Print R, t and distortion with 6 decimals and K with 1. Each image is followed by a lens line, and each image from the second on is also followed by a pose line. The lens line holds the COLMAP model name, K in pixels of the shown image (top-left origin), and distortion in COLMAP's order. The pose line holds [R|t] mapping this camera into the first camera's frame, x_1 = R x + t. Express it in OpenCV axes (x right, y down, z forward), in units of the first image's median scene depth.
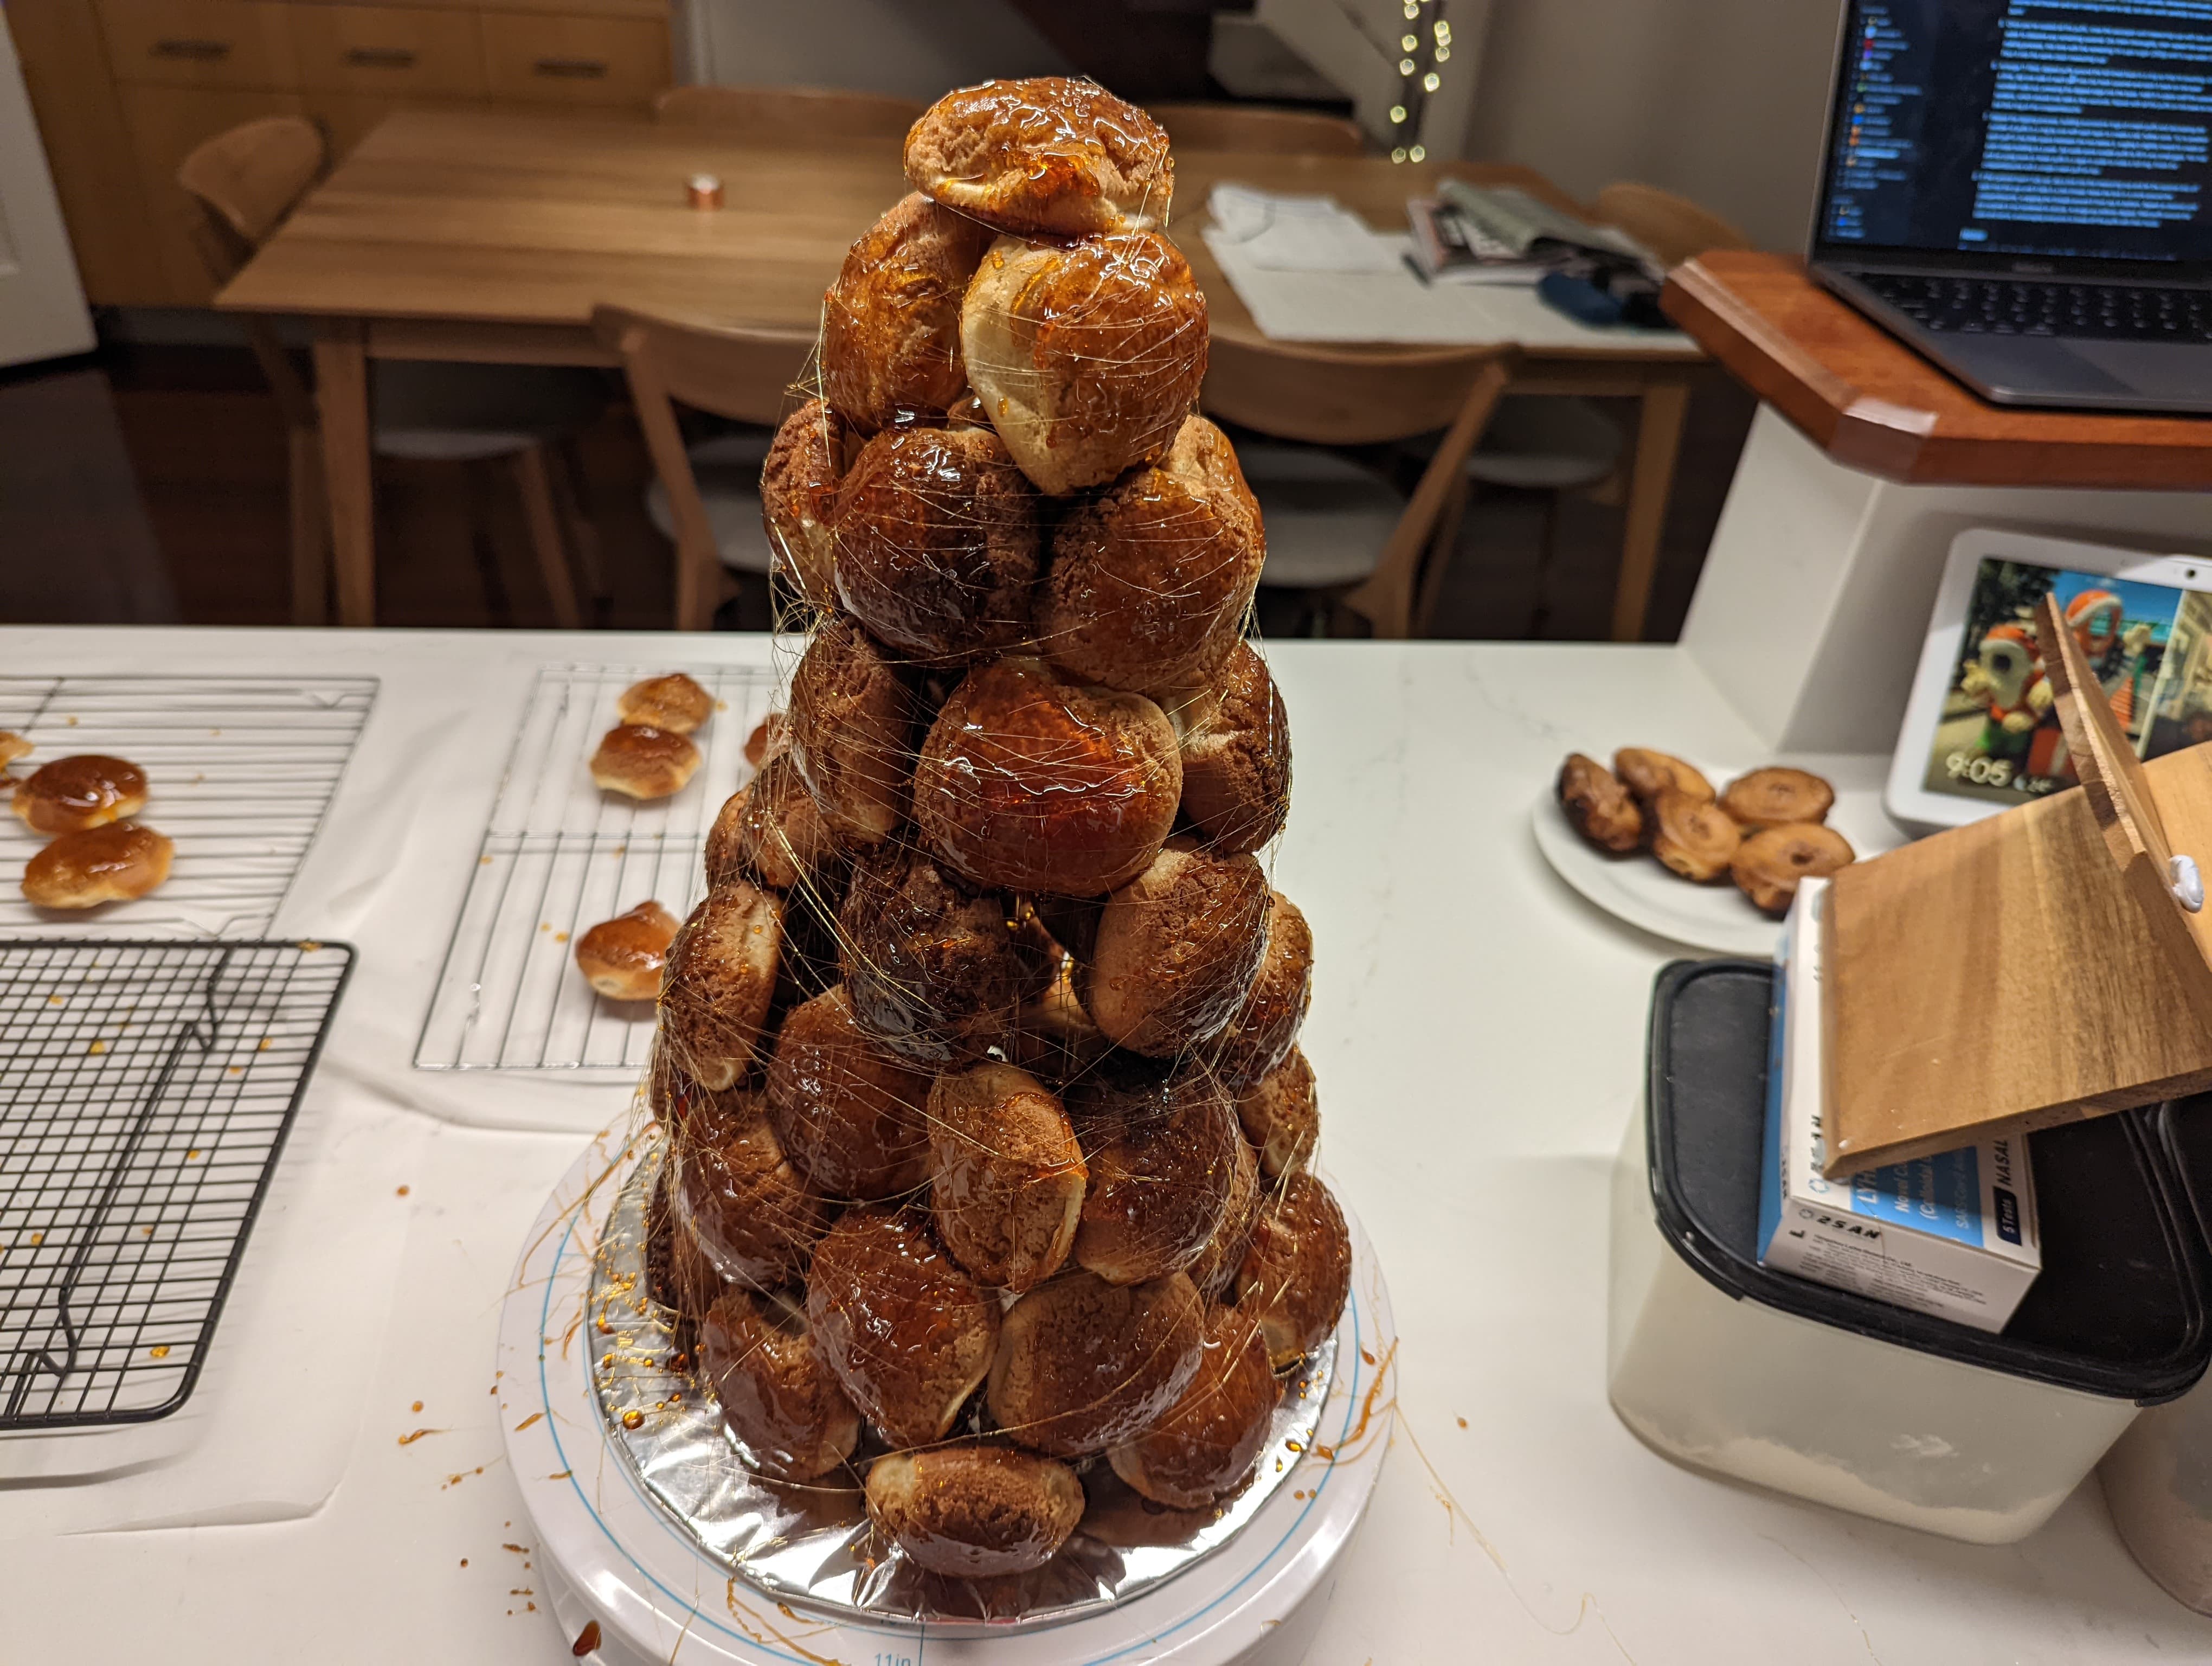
lens RADIAL K [[1621.1, 0, 1106.0], [0, 1621.1, 833.0], [0, 0, 1]] dist [-0.005527, 0.001233]
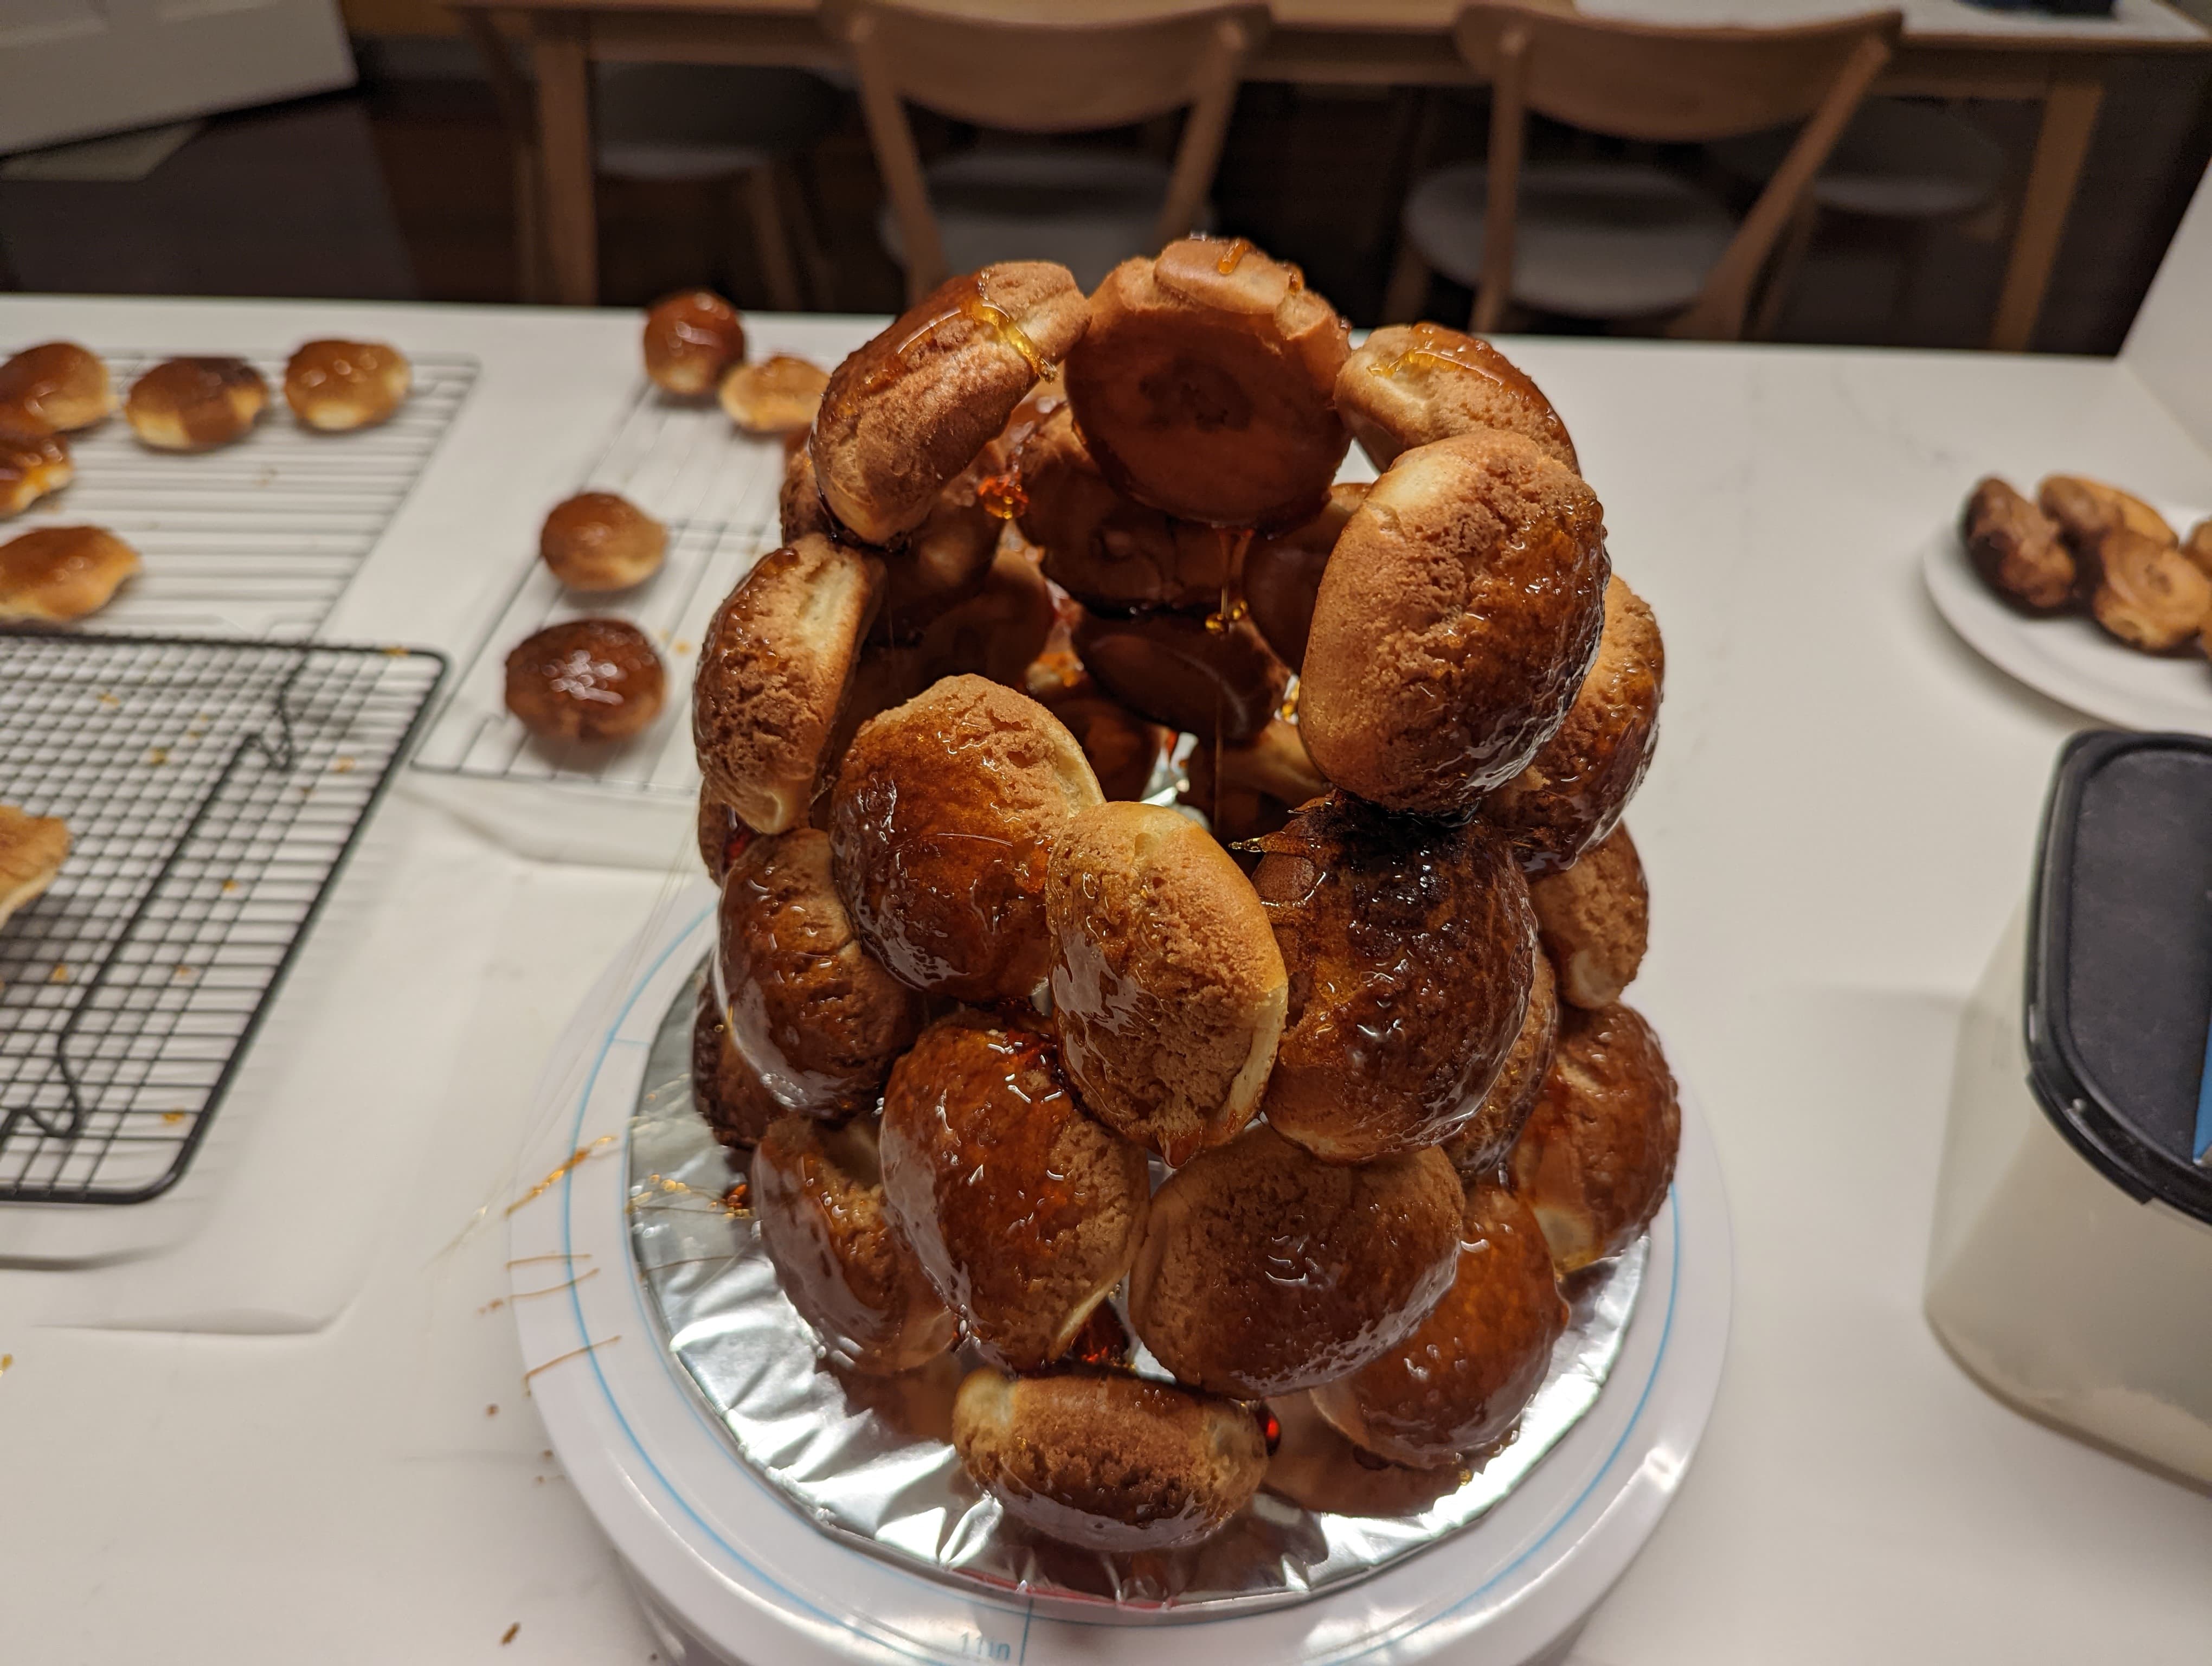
lens RADIAL K [[1621.1, 0, 1106.0], [0, 1621.1, 833.0], [0, 0, 1]] dist [-0.005527, 0.001233]
pose [[0.986838, 0.052923, -0.152804, 0.008894], [-0.033055, 0.990995, 0.129757, 0.063000], [0.158295, -0.122998, 0.979701, 0.339376]]
